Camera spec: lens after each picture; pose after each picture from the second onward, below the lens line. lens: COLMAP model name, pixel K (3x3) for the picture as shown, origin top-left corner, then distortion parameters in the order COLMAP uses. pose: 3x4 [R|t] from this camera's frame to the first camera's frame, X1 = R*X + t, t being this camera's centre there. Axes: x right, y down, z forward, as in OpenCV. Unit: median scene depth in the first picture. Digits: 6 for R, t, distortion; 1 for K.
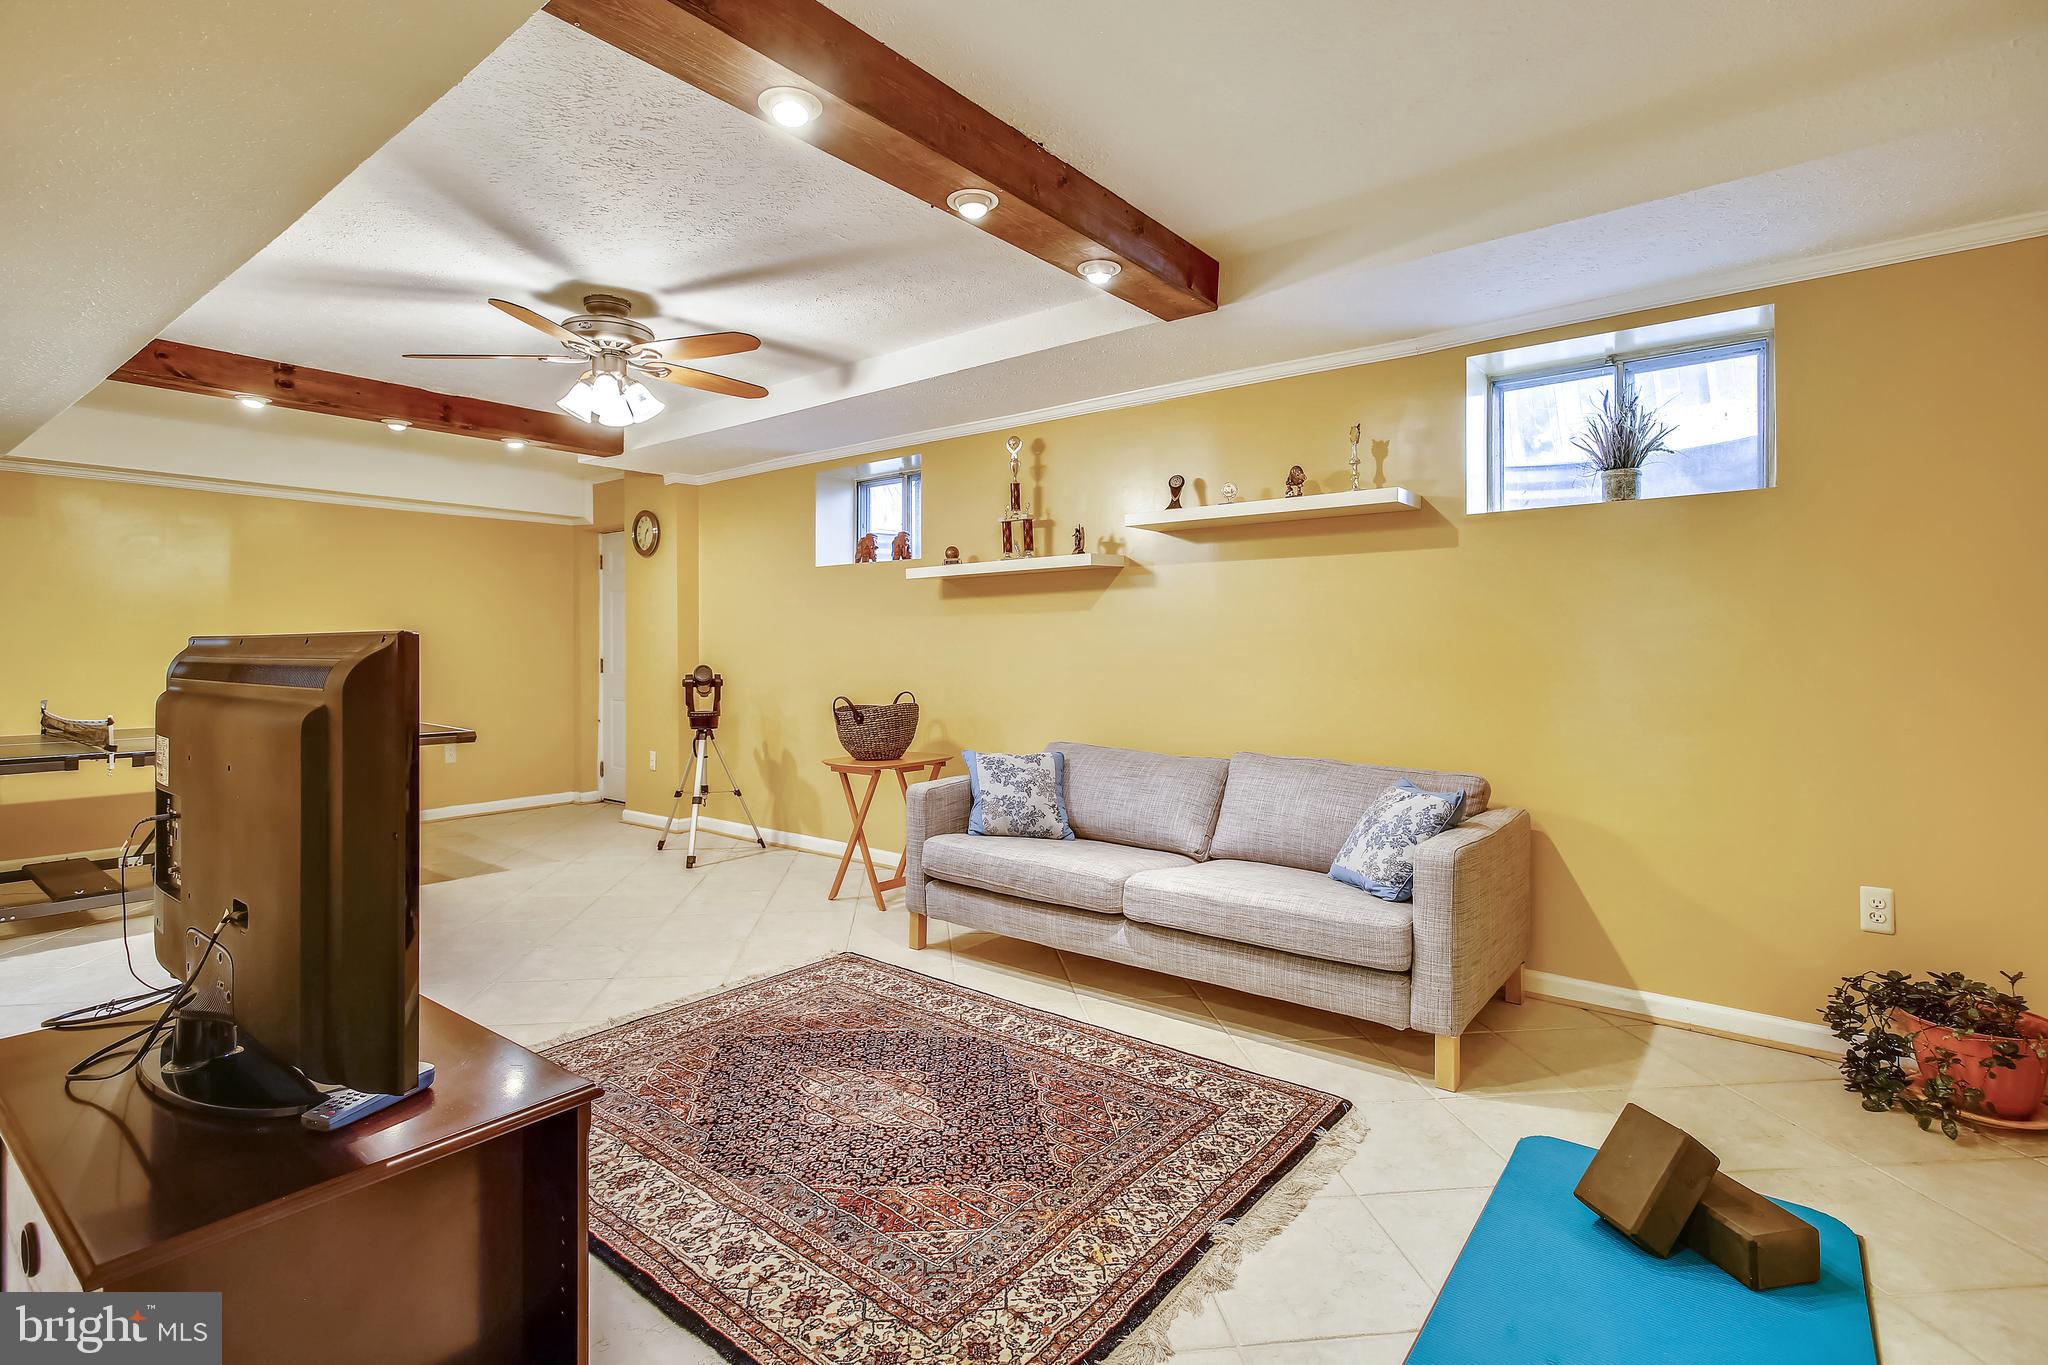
lens RADIAL K [[974.9, 0, 1019.4], [0, 974.9, 649.7], [0, 0, 1]] dist [0.001918, 0.000229]
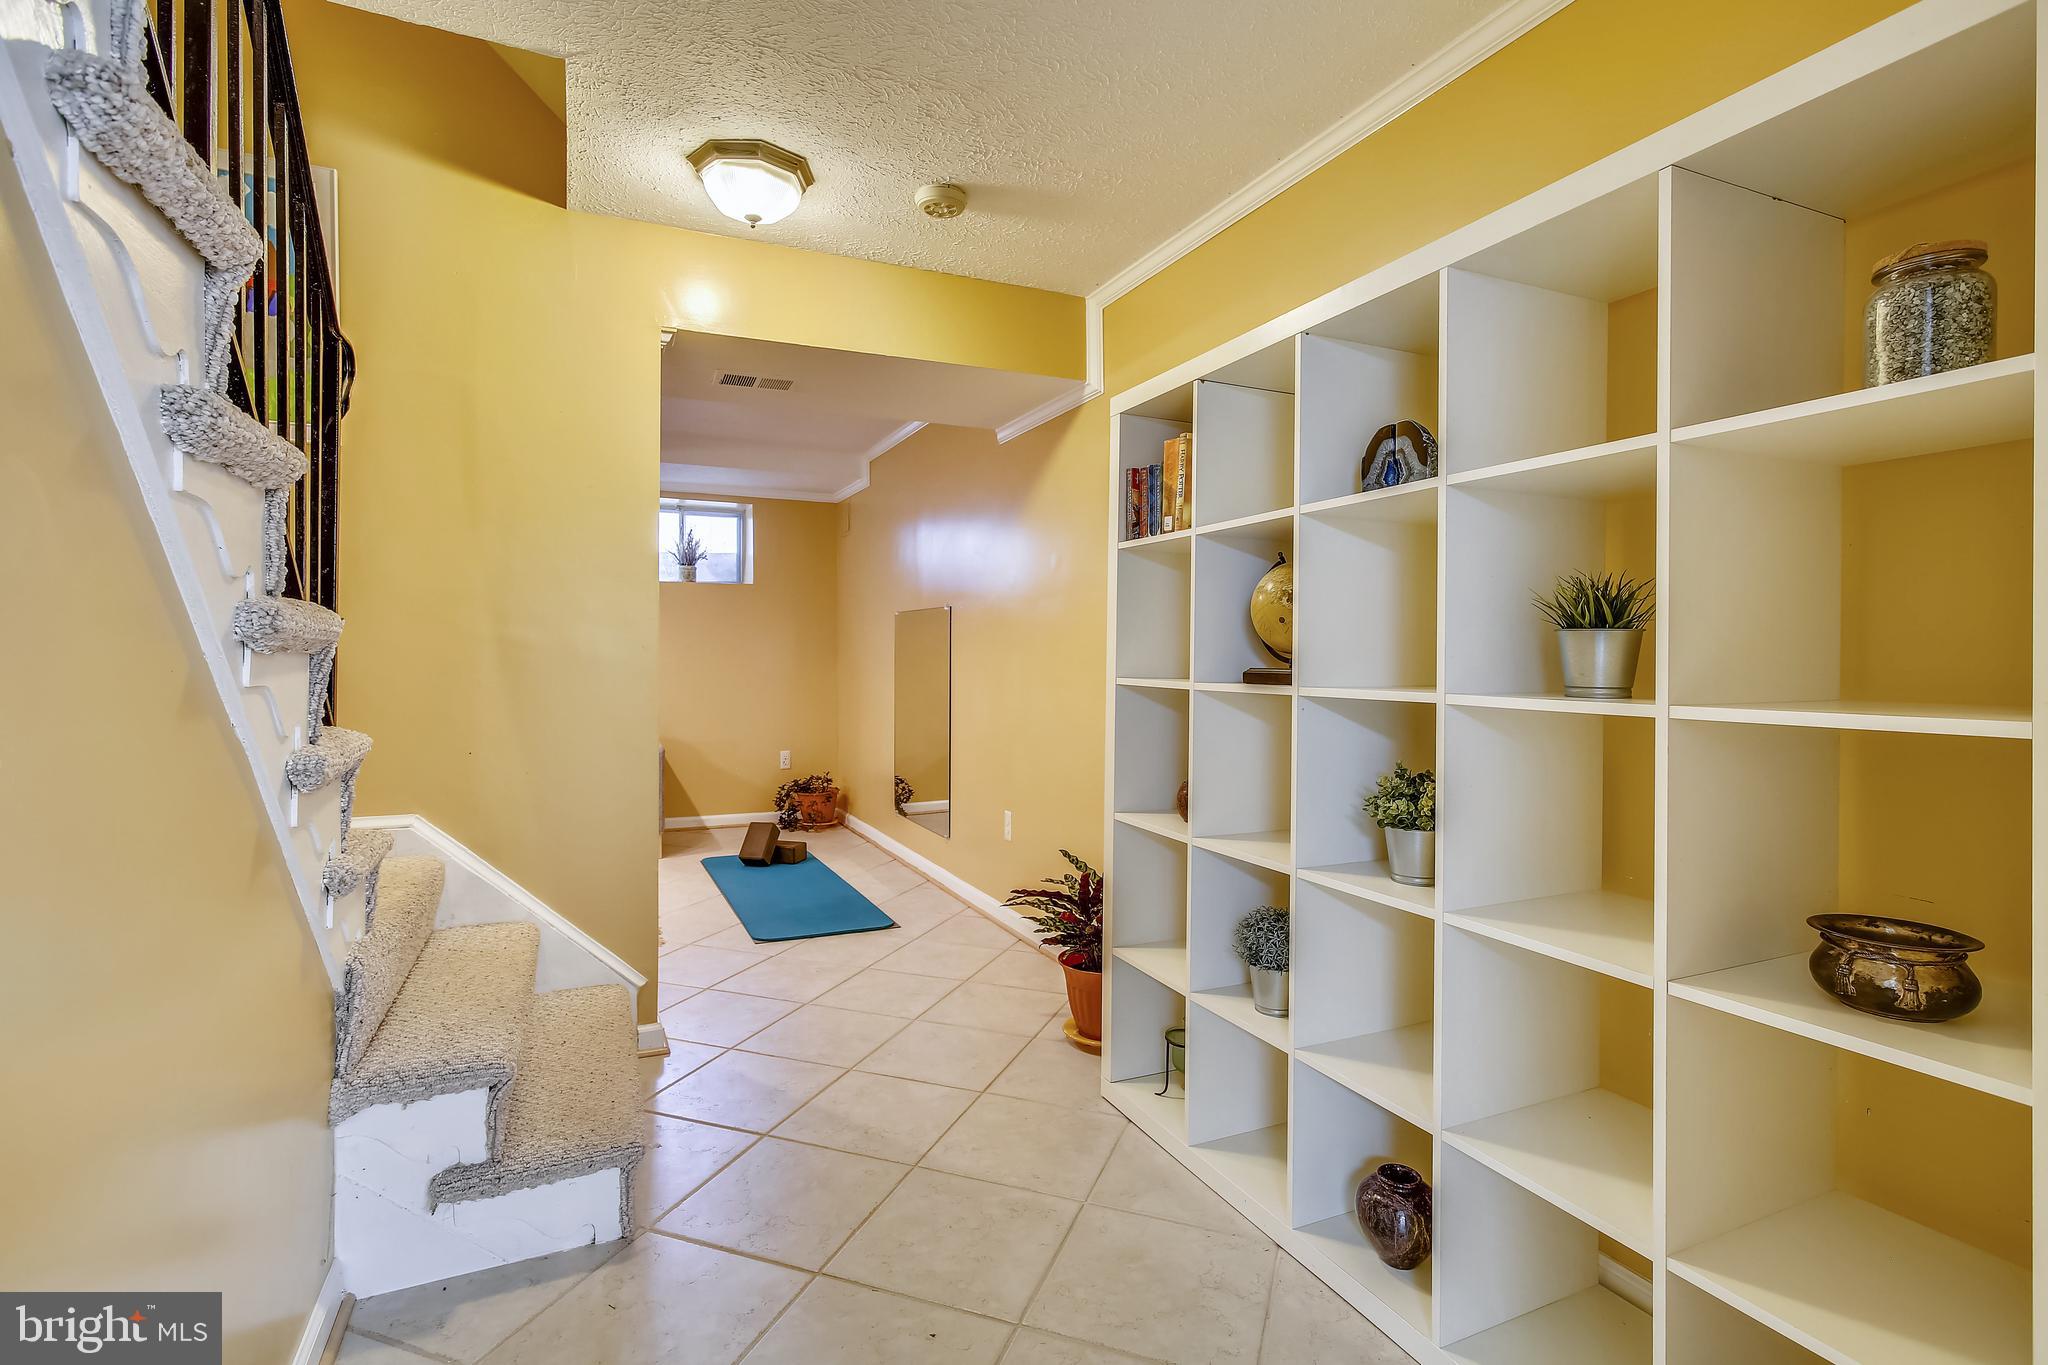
lens RADIAL K [[974.9, 0, 1019.4], [0, 974.9, 649.7], [0, 0, 1]] dist [0.001918, 0.000229]
pose [[0.452557, 0.001160, 0.891735, -0.932287], [0.004103, 0.999986, -0.003383, 0.000607], [-0.891726, 0.005190, 0.452546, -0.568747]]
